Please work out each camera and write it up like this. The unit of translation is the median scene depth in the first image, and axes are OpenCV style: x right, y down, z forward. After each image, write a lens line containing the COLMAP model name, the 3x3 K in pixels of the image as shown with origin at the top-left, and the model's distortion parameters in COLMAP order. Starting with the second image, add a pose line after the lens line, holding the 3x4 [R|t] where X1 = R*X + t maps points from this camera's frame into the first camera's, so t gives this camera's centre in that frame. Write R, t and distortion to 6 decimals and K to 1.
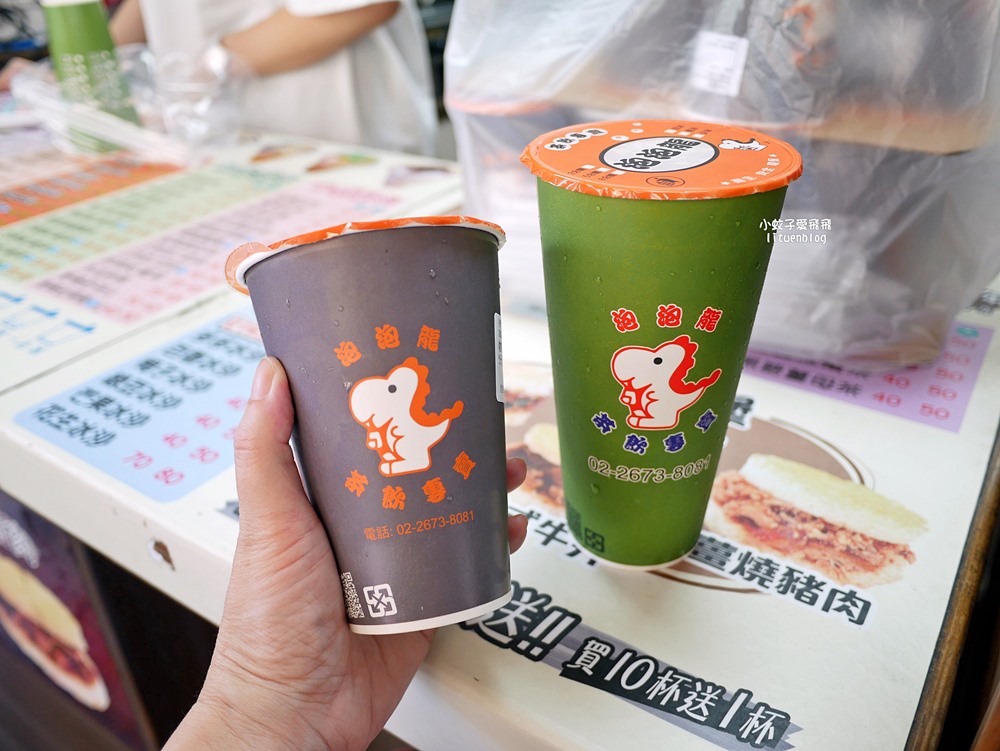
lens RADIAL K [[827.0, 0, 504.6], [0, 827.0, 373.3], [0, 0, 1]] dist [-0.048747, 0.018922]
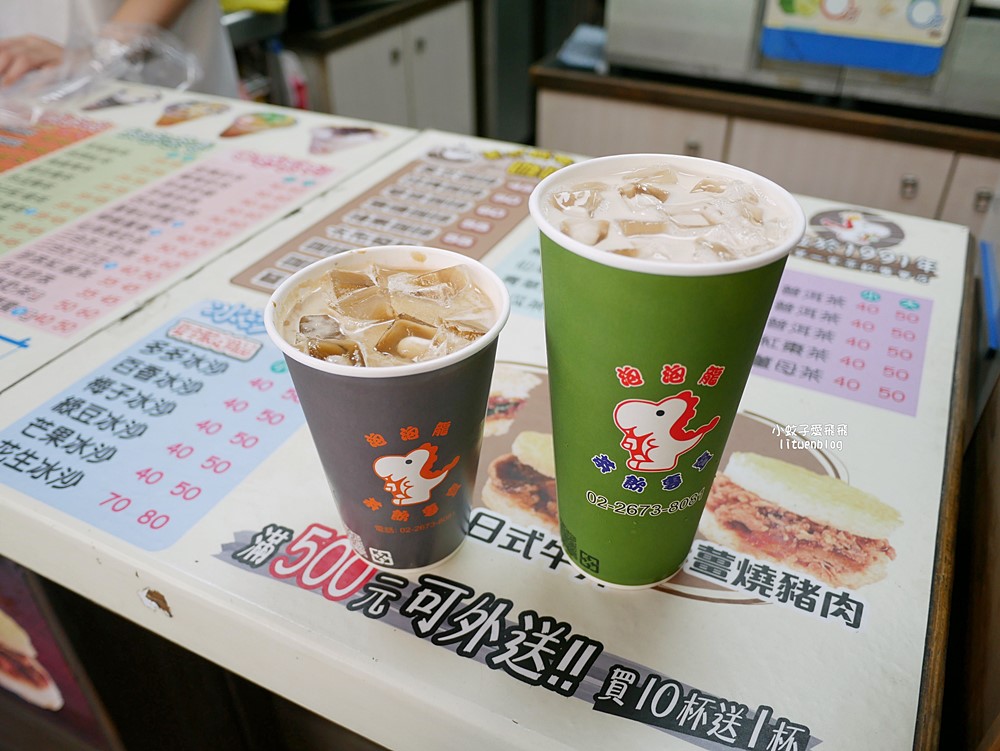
lens RADIAL K [[827.0, 0, 494.2], [0, 827.0, 374.4], [0, 0, 1]] dist [-0.048747, 0.018922]
pose [[0.991682, -0.055959, 0.115912, -0.130192], [0.043391, 0.993177, 0.108246, -0.145082], [-0.121179, -0.102316, 0.987343, 0.026797]]
